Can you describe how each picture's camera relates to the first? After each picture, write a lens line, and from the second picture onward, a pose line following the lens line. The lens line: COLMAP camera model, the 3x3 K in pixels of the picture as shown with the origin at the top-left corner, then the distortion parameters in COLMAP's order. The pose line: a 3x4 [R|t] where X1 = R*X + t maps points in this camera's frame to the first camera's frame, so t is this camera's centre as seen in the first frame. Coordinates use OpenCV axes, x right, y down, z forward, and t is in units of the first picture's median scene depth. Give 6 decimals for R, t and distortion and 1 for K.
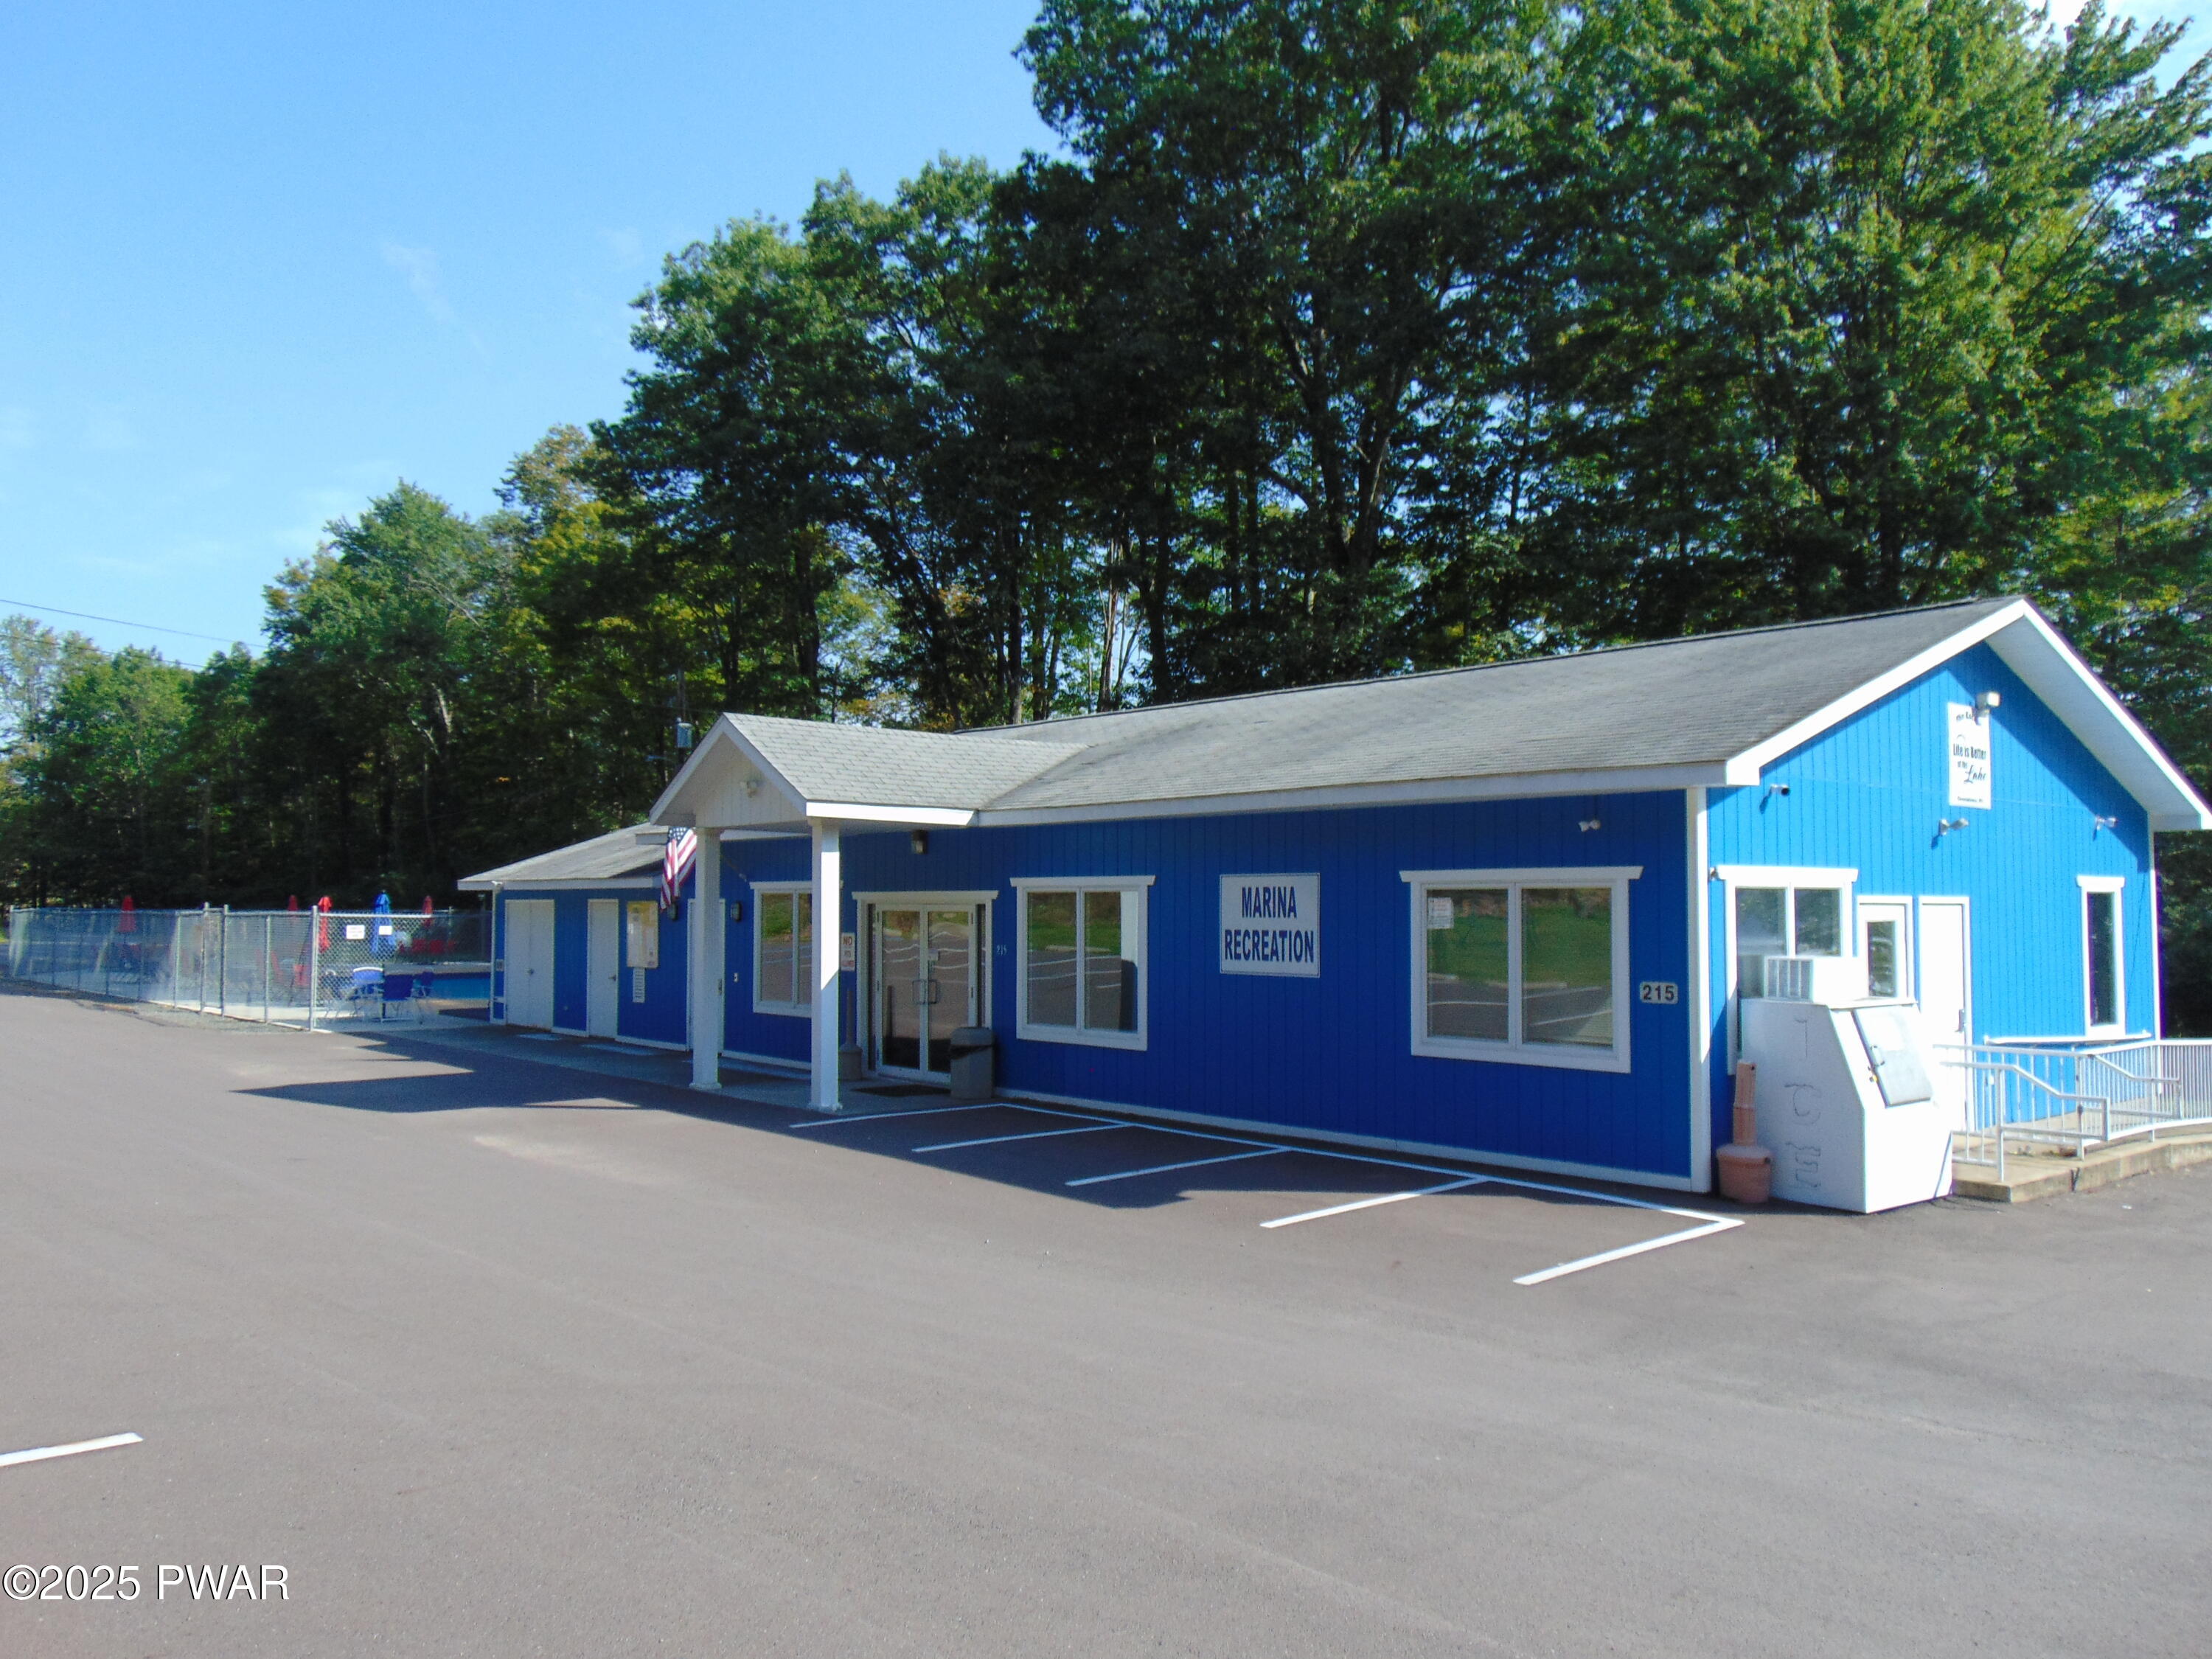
lens RADIAL K [[1670.5, 0, 1103.8], [0, 1670.5, 844.1], [0, 0, 1]] dist [-0.034317, 0.082299]
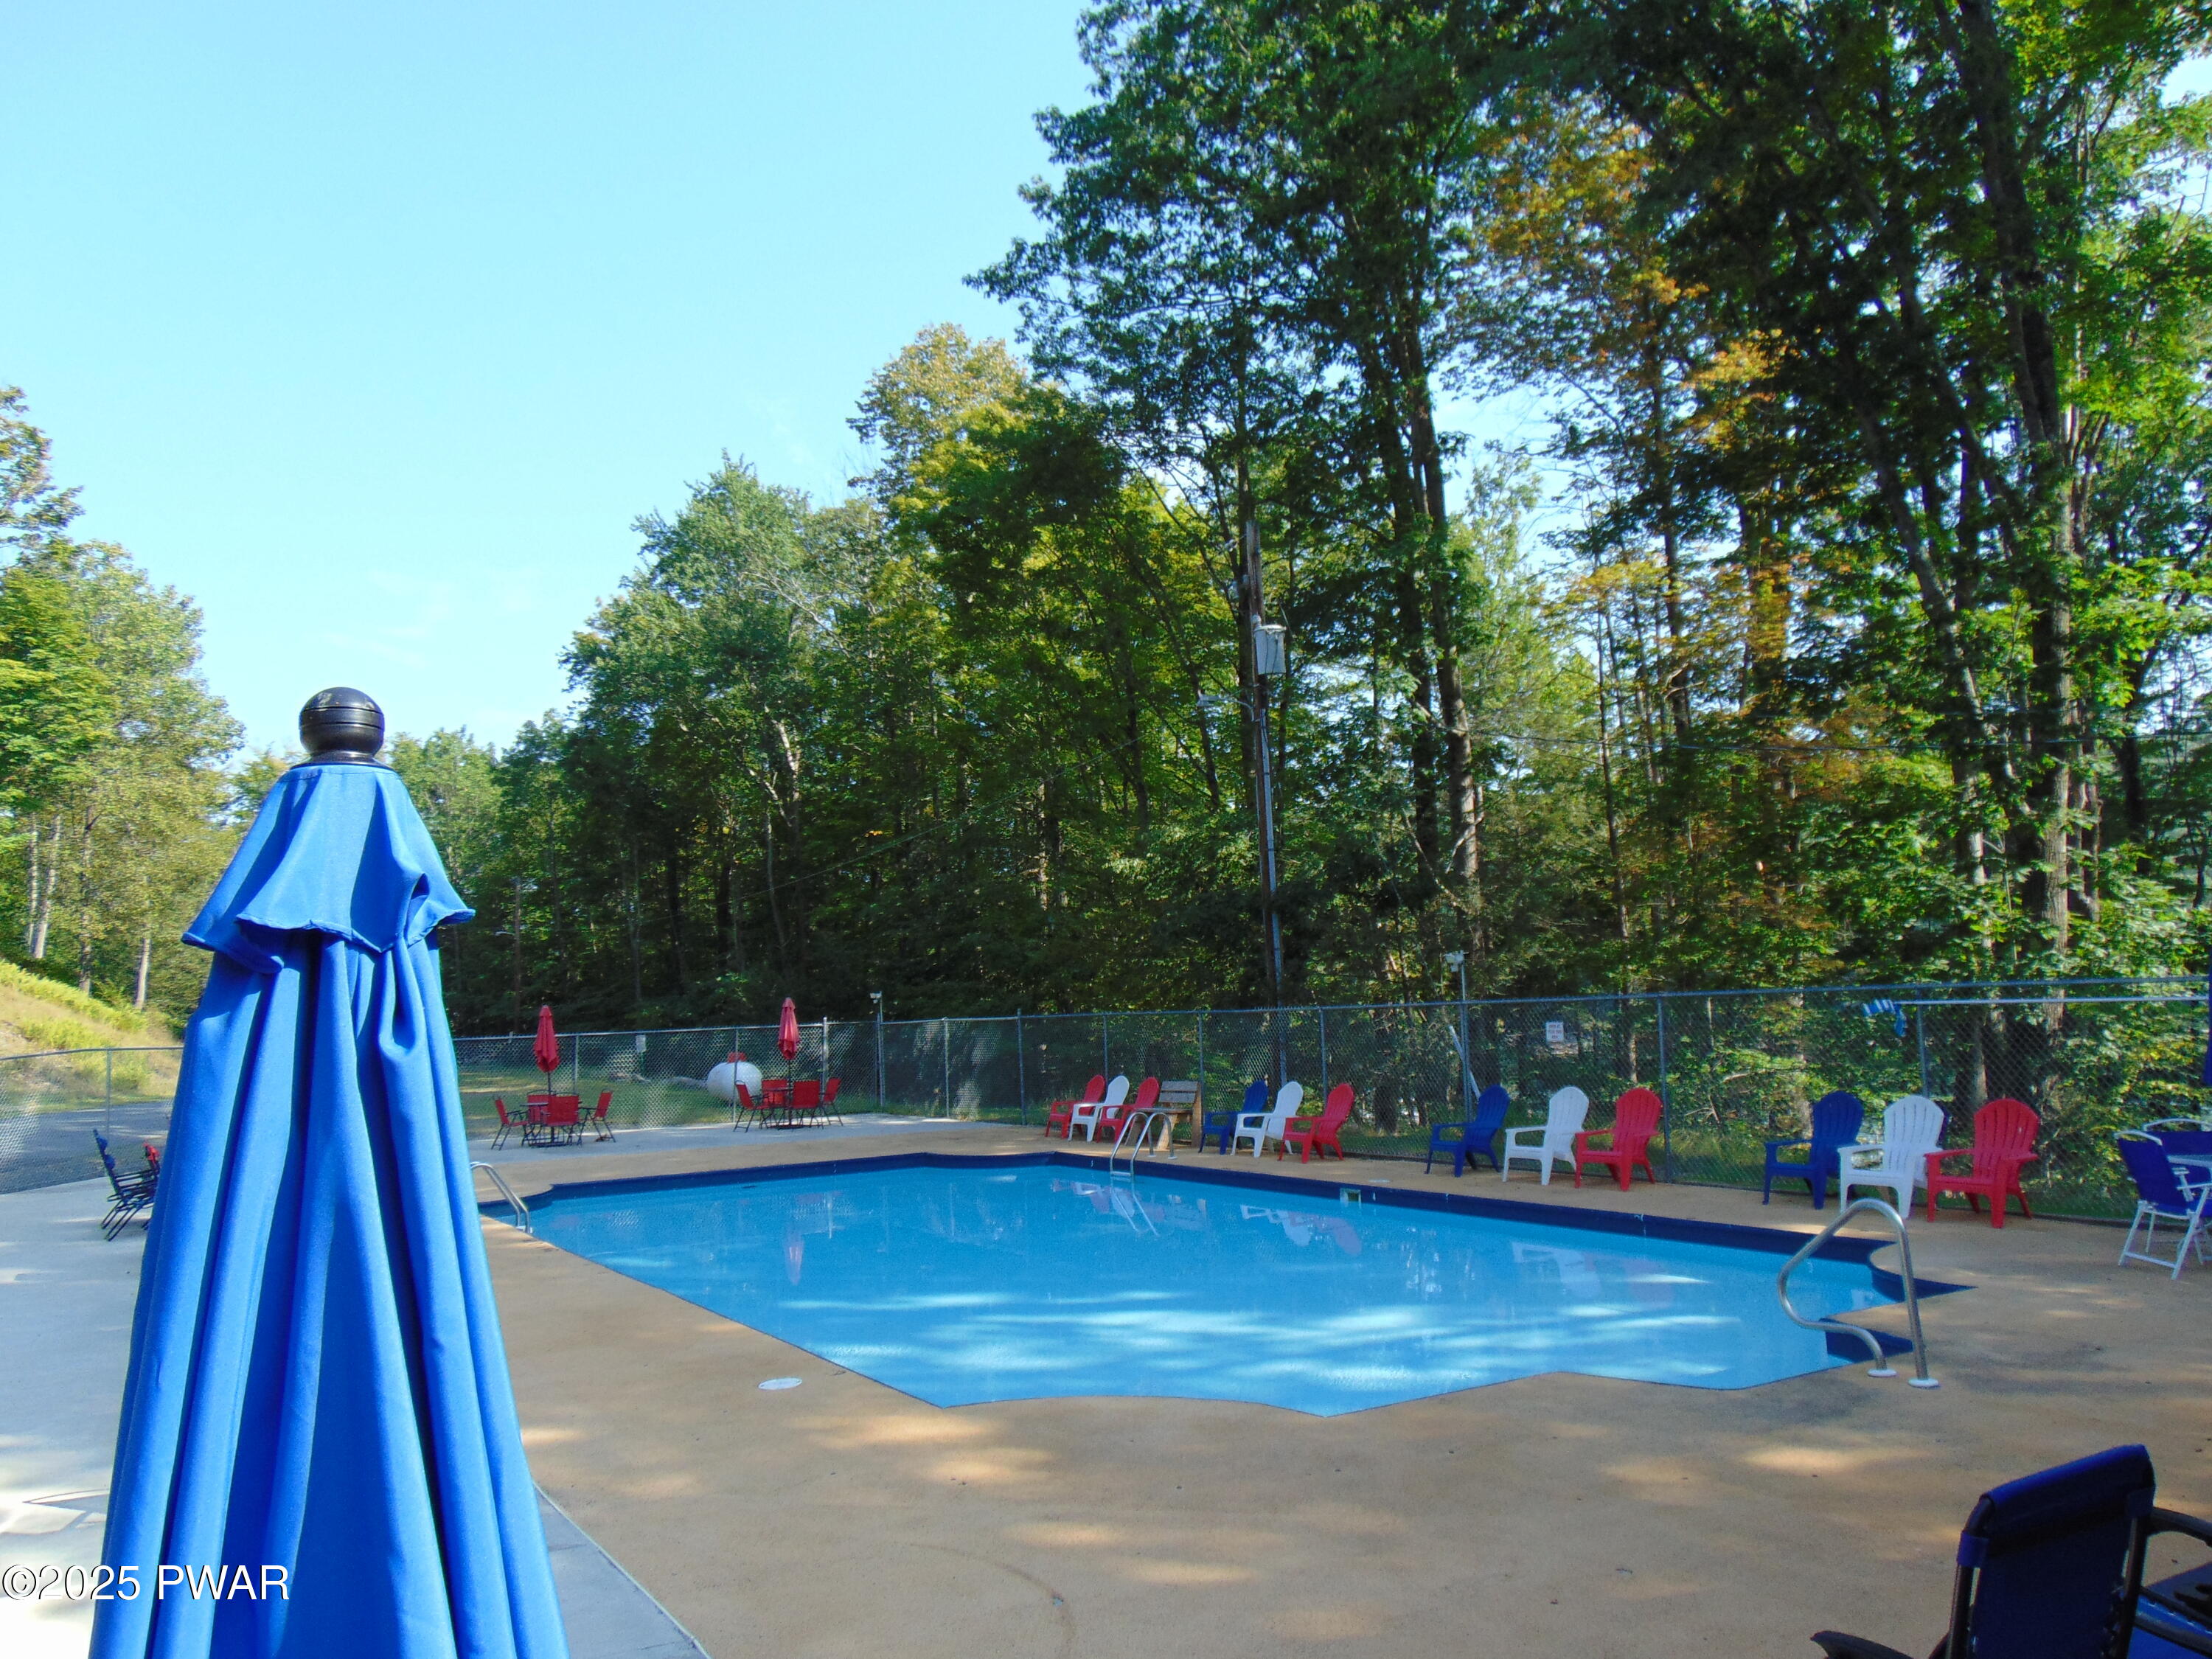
lens RADIAL K [[1670.5, 0, 1103.8], [0, 1670.5, 844.1], [0, 0, 1]] dist [-0.034317, 0.082299]
pose [[0.981413, -0.056575, -0.183381, -0.124693], [0.046197, 0.997106, -0.060380, 0.011411], [0.186266, 0.050786, 0.981186, 0.298927]]
